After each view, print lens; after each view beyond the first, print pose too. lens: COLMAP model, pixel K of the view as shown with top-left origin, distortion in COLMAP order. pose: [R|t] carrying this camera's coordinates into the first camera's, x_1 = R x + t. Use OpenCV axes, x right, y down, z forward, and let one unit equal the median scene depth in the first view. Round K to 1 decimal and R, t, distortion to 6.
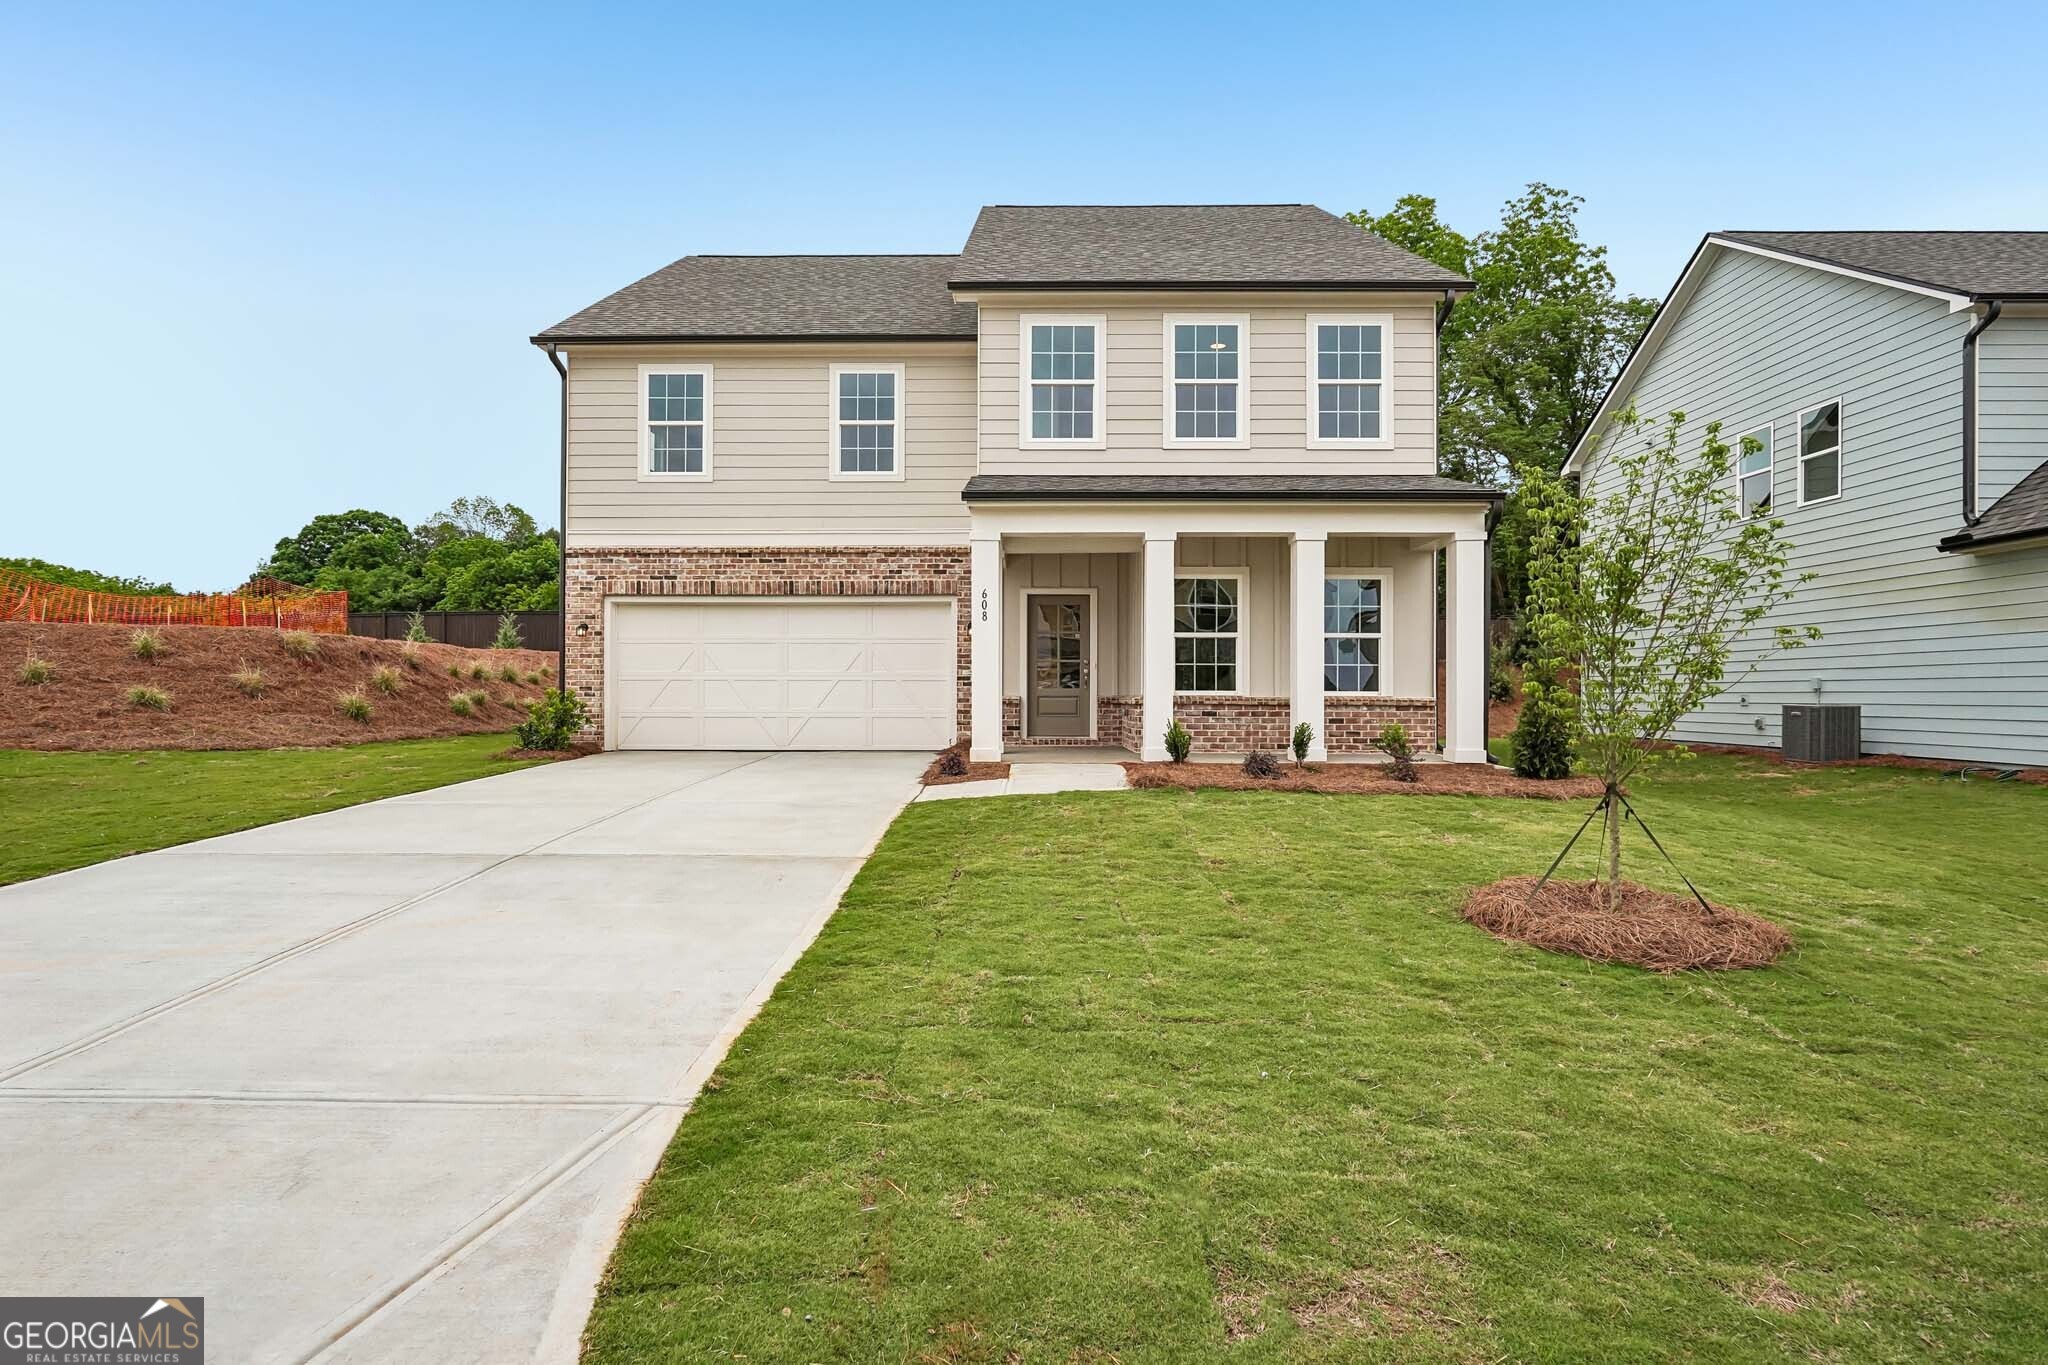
lens RADIAL K [[1099.4, 0, 1039.7], [0, 1099.4, 688.0], [0, 0, 1]] dist [-0.003186, 0.002268]
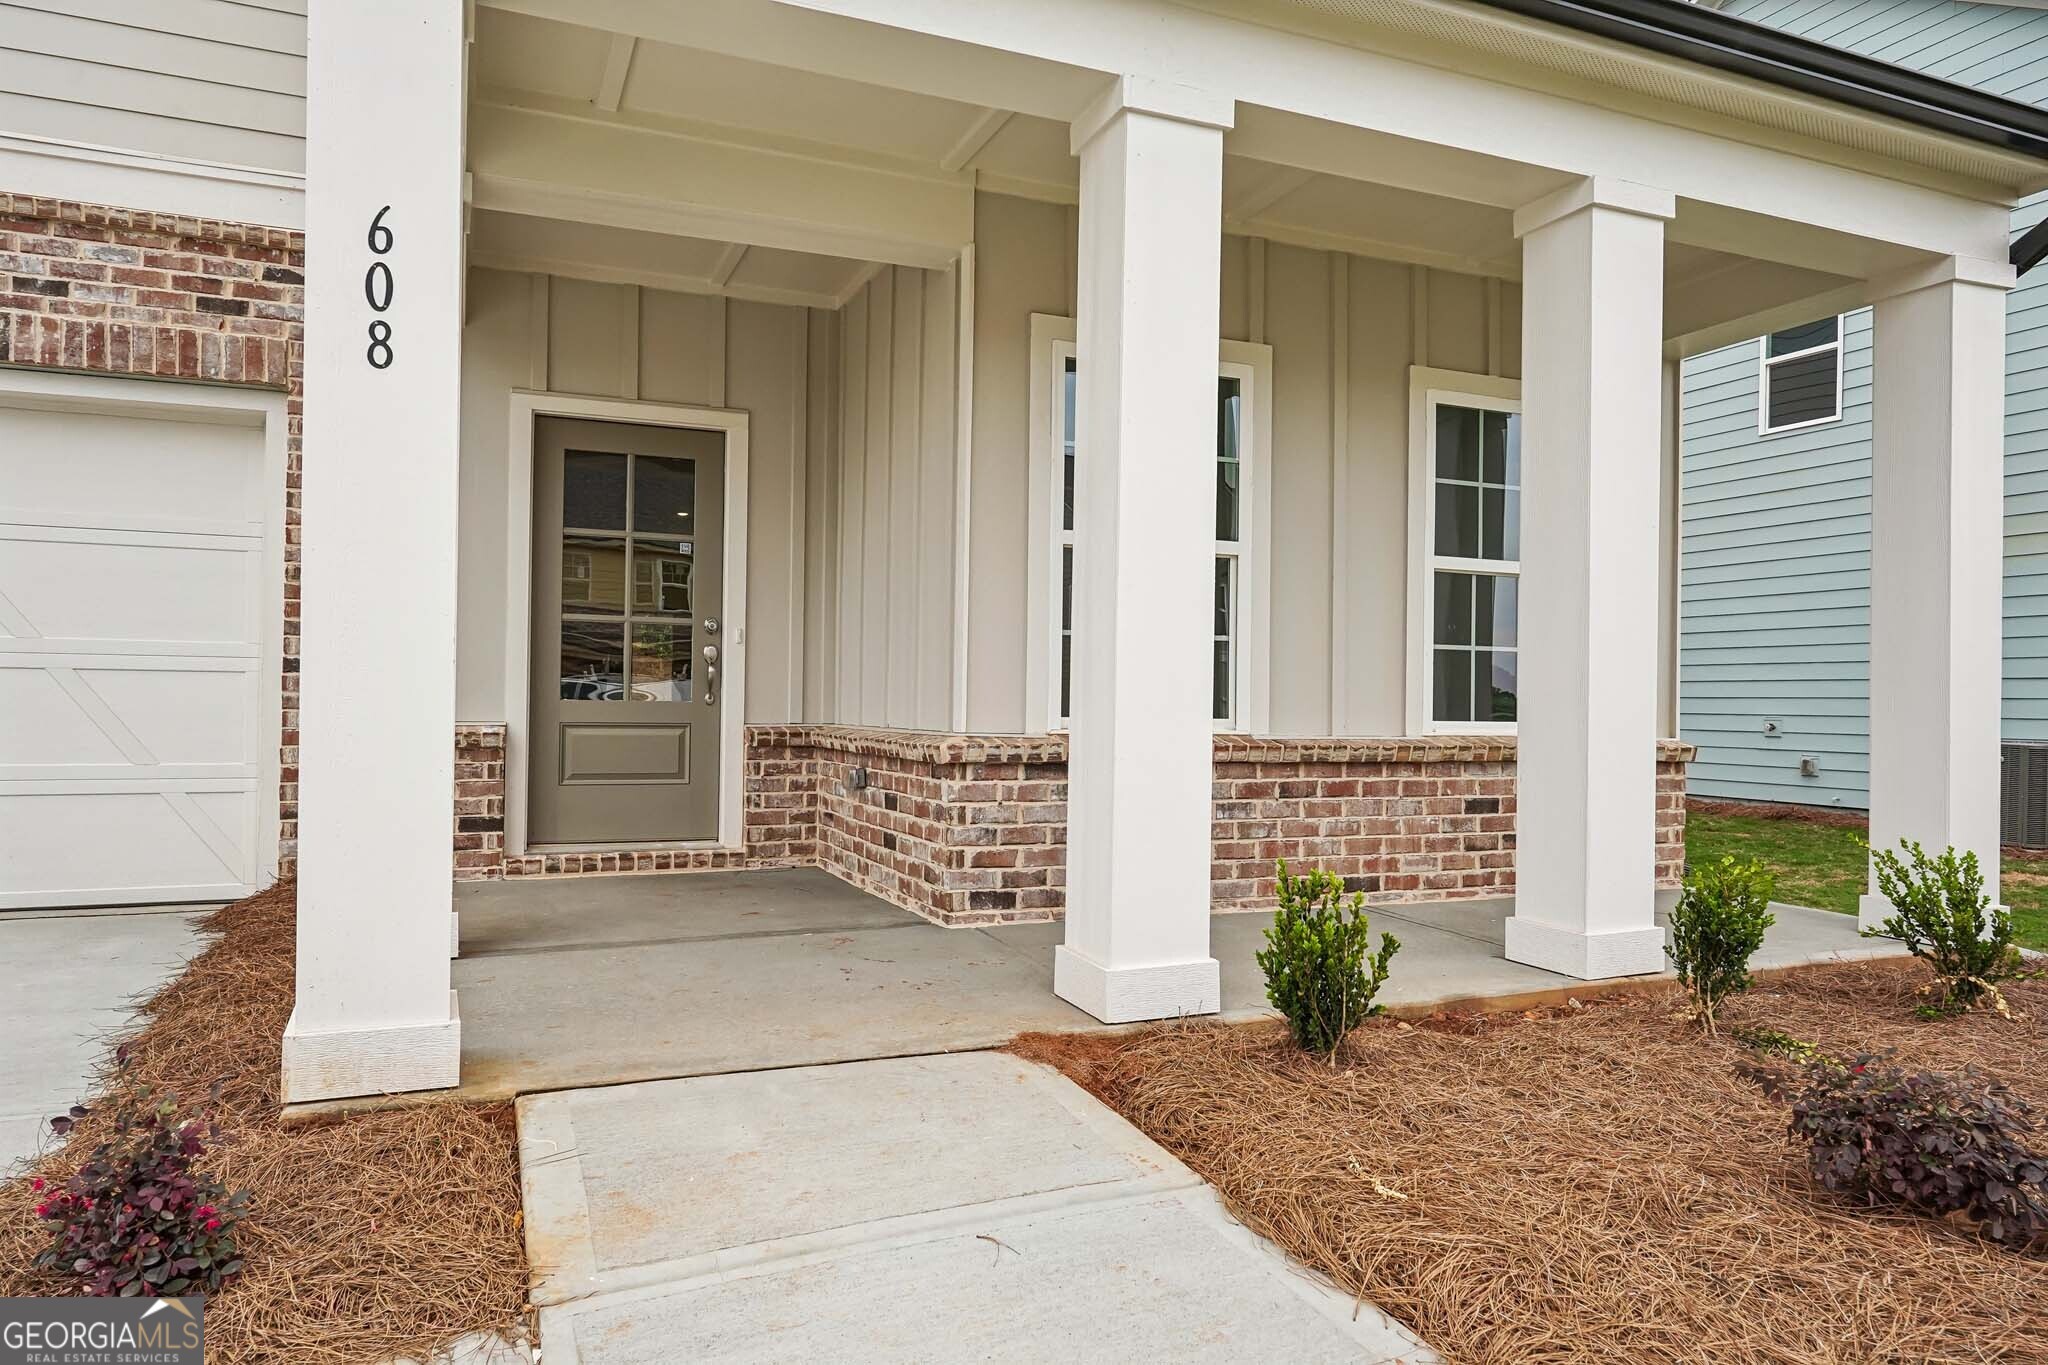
lens RADIAL K [[1309.0, 0, 1042.0], [0, 1309.0, 683.7], [0, 0, 1]] dist [-0.004724, 0.001435]
pose [[0.916932, 0.015282, 0.398751, -0.026594], [-0.013982, 0.999883, -0.006168, -0.004265], [-0.398799, 0.000081, 0.917038, 0.585642]]
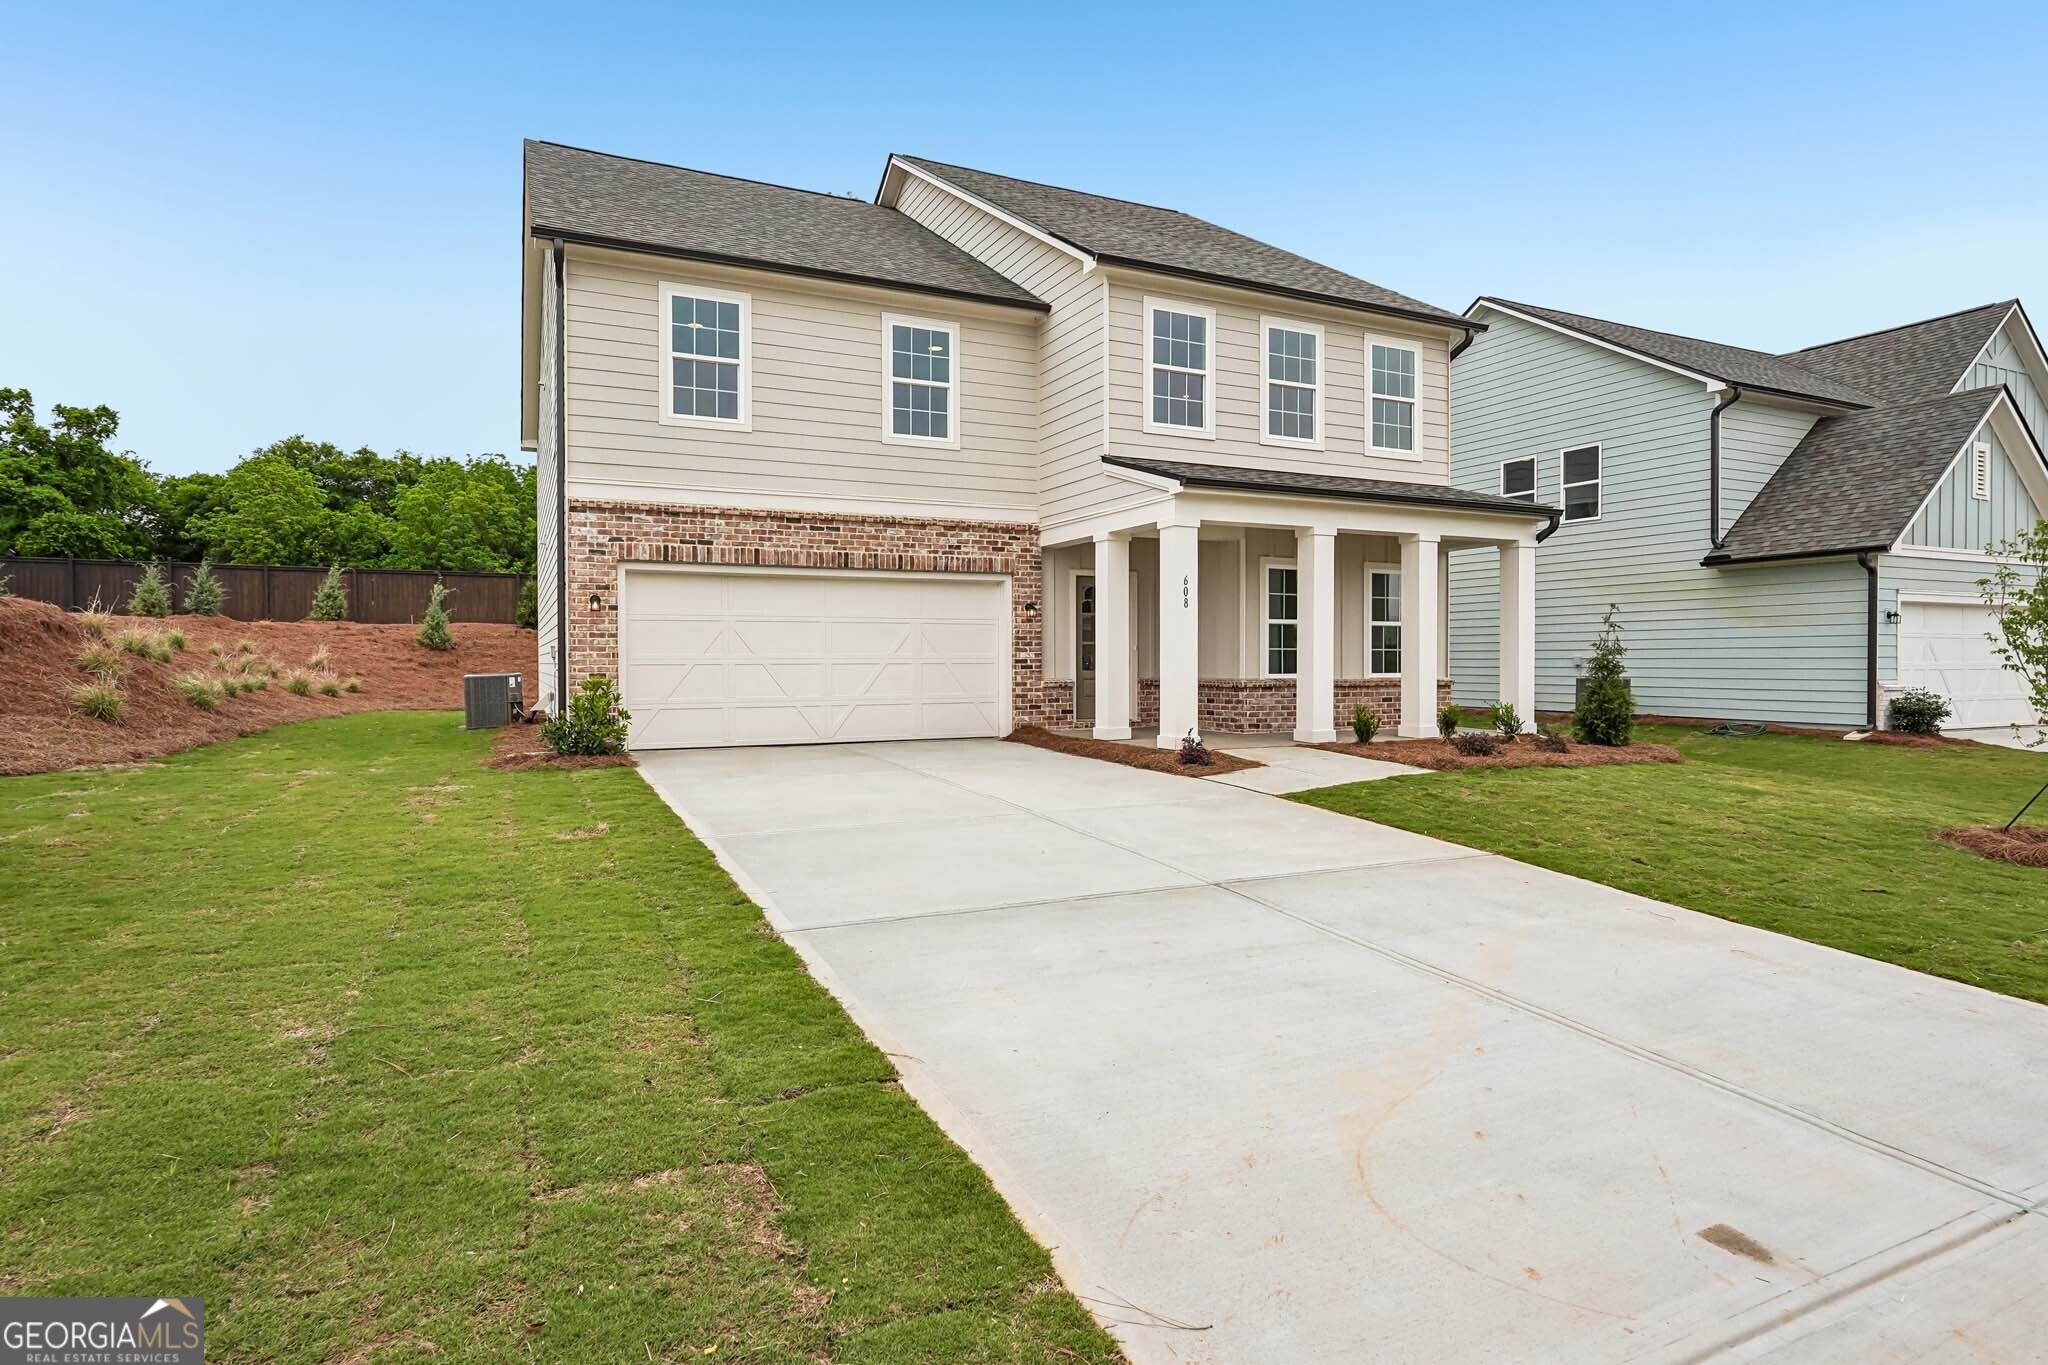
lens RADIAL K [[1099.4, 0, 1031.1], [0, 1099.4, 664.4], [0, 0, 1]] dist [-0.003186, 0.002268]
pose [[0.893155, -0.006352, 0.449705, -0.492185], [0.000919, 0.999924, 0.012297, -0.017796], [-0.449749, -0.010570, 0.893093, 0.139077]]
